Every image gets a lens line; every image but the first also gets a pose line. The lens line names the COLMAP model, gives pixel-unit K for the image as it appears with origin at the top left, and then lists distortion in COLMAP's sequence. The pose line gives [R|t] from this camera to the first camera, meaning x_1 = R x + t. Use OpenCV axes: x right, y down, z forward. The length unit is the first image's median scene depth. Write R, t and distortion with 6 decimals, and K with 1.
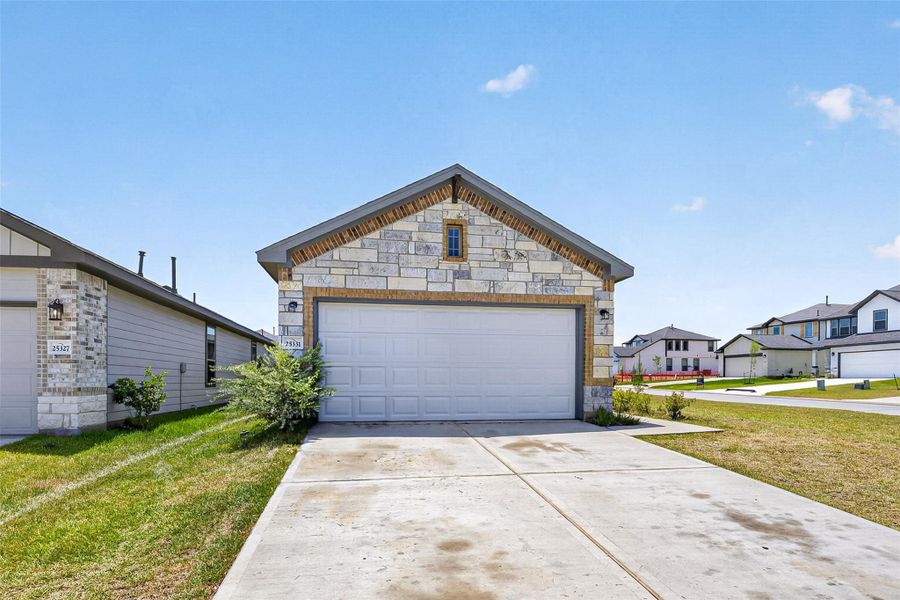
lens RADIAL K [[369.4, 0, 386.9], [0, 369.4, 355.2], [0, 0, 1]] dist [0.002182, -0.006482]
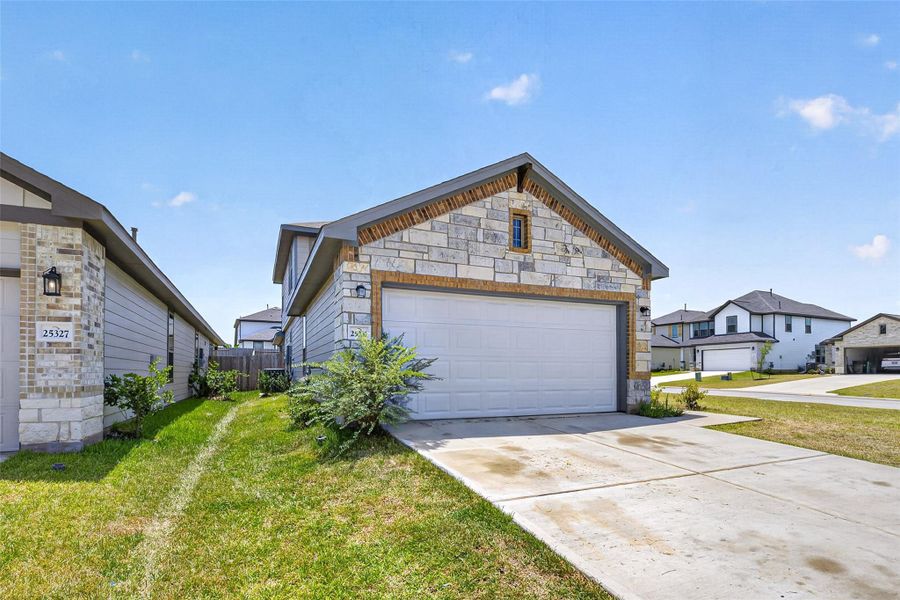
lens RADIAL K [[369.4, 0, 397.5], [0, 369.4, 343.1], [0, 0, 1]] dist [0.002182, -0.006482]
pose [[0.977980, 0.014065, 0.208223, -0.334534], [-0.011043, 0.999816, -0.015669, 0.004330], [-0.208405, 0.013025, 0.977956, 0.120640]]
